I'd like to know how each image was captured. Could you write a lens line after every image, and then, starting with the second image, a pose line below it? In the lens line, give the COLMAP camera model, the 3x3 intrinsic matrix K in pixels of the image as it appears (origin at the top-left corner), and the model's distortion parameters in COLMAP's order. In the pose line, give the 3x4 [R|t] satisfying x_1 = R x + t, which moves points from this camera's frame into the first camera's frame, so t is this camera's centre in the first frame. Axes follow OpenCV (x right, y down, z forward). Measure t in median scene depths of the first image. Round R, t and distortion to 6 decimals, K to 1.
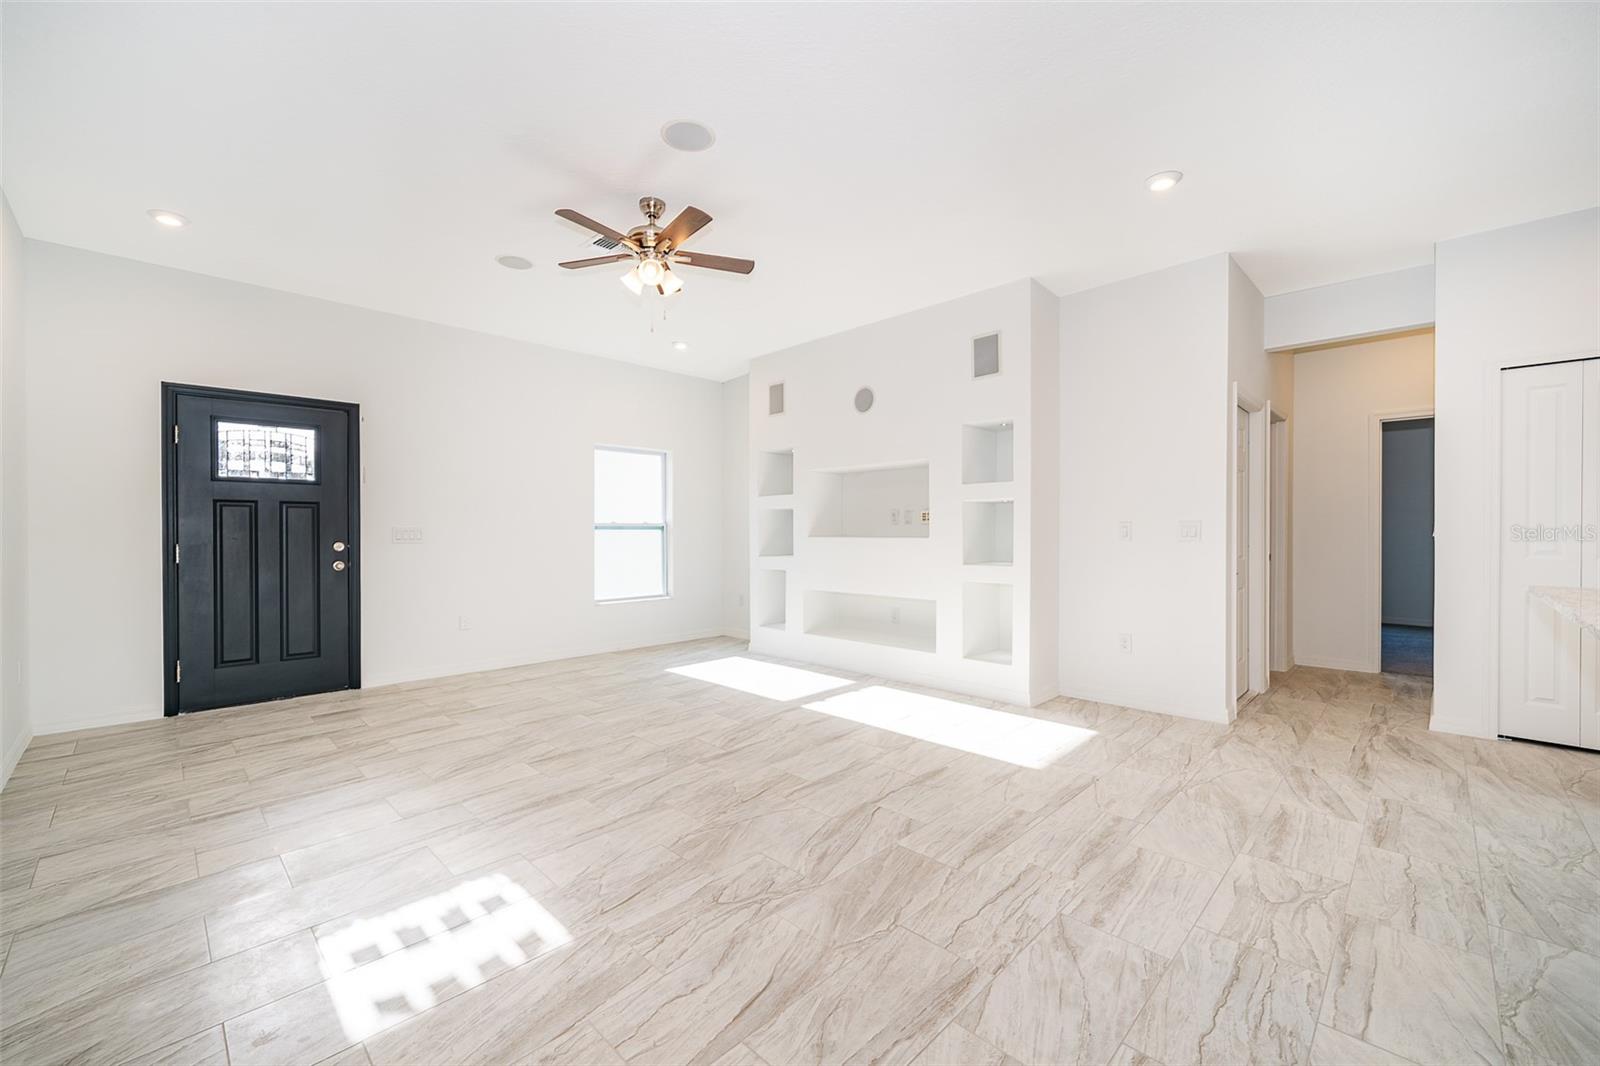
lens RADIAL K [[641.8, 0, 807.1], [0, 641.8, 537.1], [0, 0, 1]] dist [-0.000429, -0.000133]
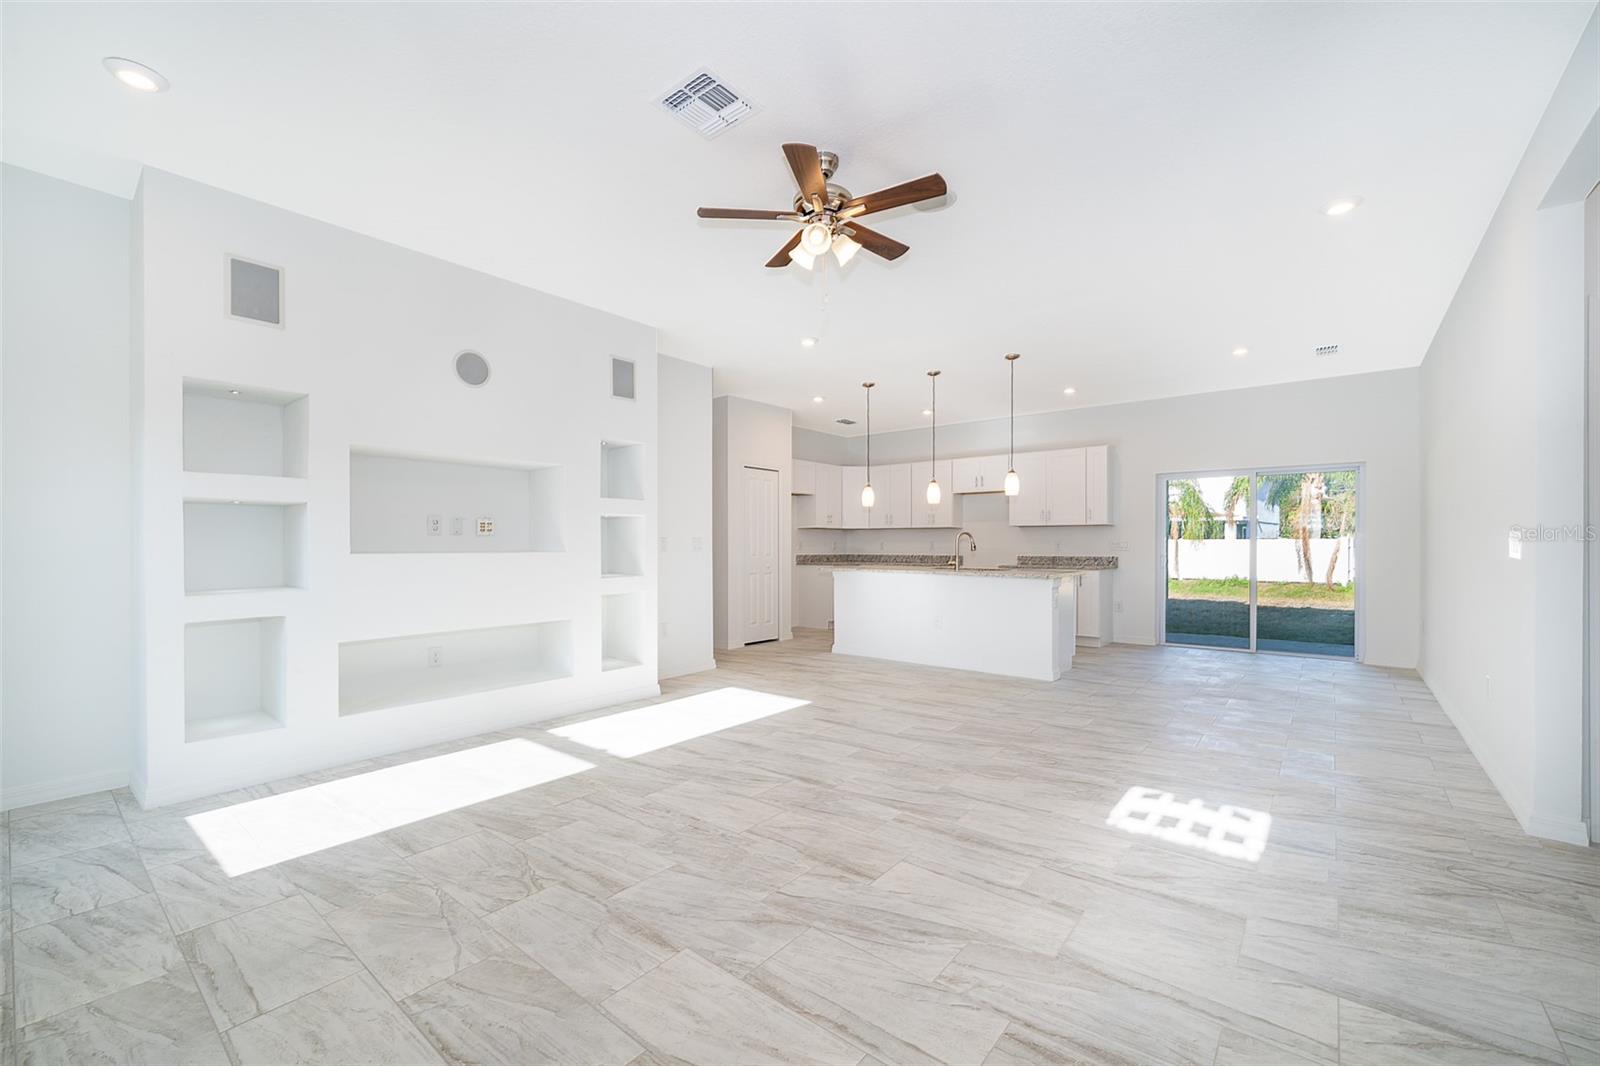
lens RADIAL K [[646.1, 0, 772.8], [0, 646.1, 547.6], [0, 0, 1]] dist [-0.001832, -0.000068]
pose [[-0.054876, -0.002110, 0.998491, -1.075388], [0.008218, 0.999963, 0.002565, -0.006663], [-0.998459, 0.008346, -0.054856, 1.096169]]
